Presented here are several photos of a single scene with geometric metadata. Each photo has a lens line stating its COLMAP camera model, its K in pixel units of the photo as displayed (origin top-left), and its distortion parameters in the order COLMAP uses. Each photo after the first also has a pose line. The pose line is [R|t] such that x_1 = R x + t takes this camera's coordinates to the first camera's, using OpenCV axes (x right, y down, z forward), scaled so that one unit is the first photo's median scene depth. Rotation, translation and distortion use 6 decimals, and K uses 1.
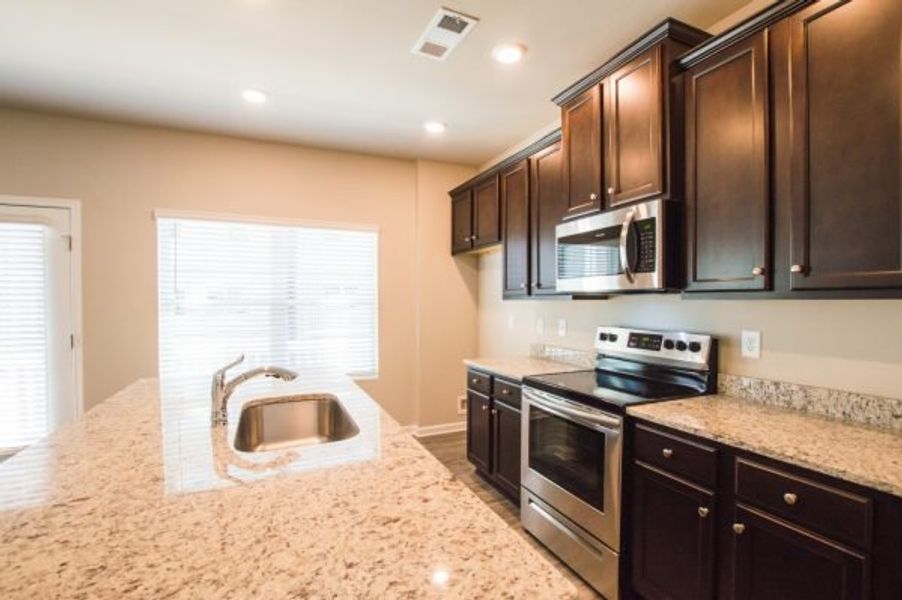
lens RADIAL K [[416.1, 0, 447.7], [0, 416.1, 307.0], [0, 0, 1]] dist [-0.025949, 0.000748]
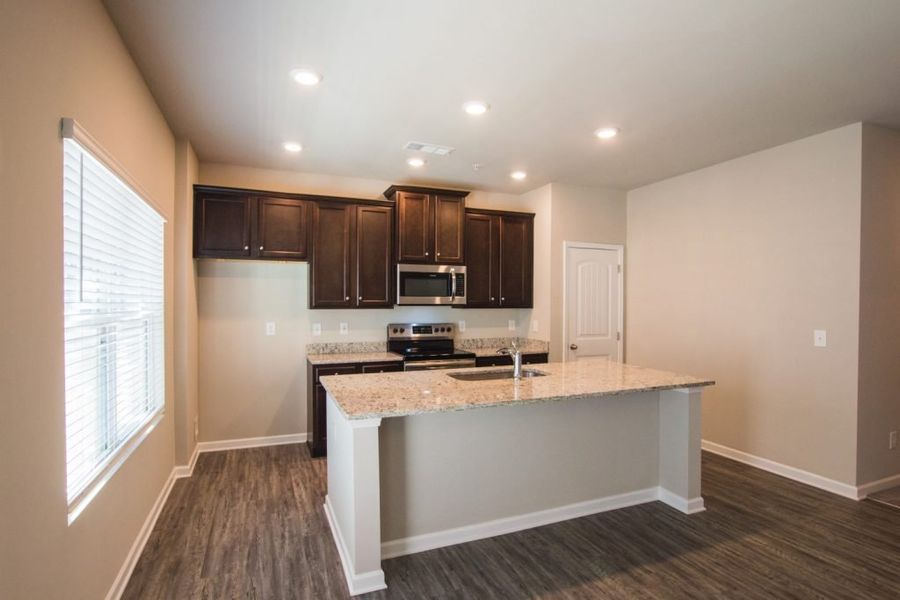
lens RADIAL K [[472.1, 0, 463.0], [0, 472.1, 301.9], [0, 0, 1]] dist [-0.015094, 0.000841]
pose [[0.008452, 0.001438, 0.999963, -1.608380], [0.014112, 0.999899, -0.001558, -0.039093], [-0.999865, 0.014125, 0.008431, 0.734356]]
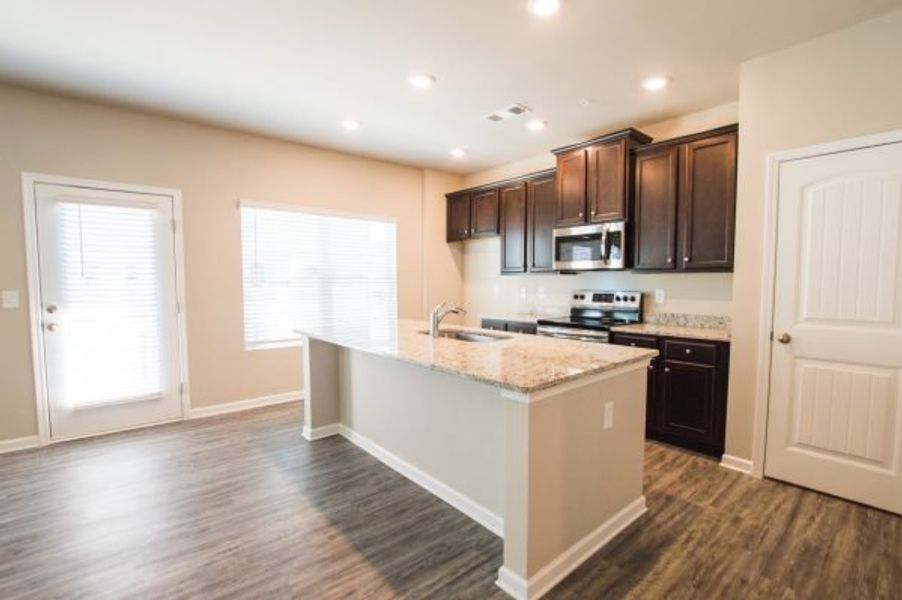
lens RADIAL K [[416.1, 0, 447.7], [0, 416.1, 307.0], [0, 0, 1]] dist [-0.025949, 0.000748]
pose [[0.961256, -0.016166, 0.275183, -0.606061], [0.003383, 0.998895, 0.046867, 0.033754], [-0.275636, -0.044120, 0.960249, -0.485042]]
